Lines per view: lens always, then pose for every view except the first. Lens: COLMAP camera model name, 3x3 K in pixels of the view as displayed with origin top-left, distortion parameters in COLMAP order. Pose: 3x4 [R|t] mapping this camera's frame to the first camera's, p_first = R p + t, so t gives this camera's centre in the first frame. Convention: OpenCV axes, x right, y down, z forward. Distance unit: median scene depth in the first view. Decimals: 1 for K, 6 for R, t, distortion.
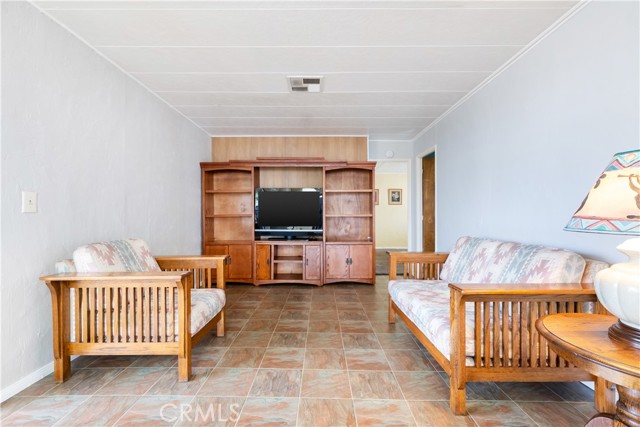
lens RADIAL K [[284.3, 0, 320.2], [0, 284.3, 211.5], [0, 0, 1]] dist [0.000190, -0.000229]
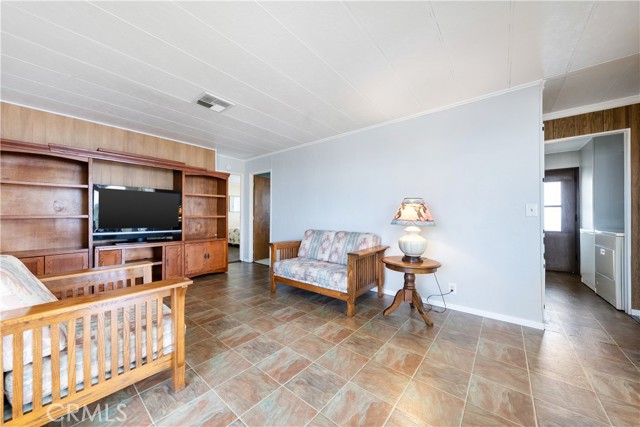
lens RADIAL K [[228.2, 0, 319.2], [0, 228.2, 212.0], [0, 0, 1]] dist [-0.000909, -0.000009]
pose [[0.626140, 0.015523, 0.779556, -0.331320], [-0.017525, 0.999829, -0.005833, -0.007226], [-0.779513, -0.010009, 0.626306, 0.060021]]
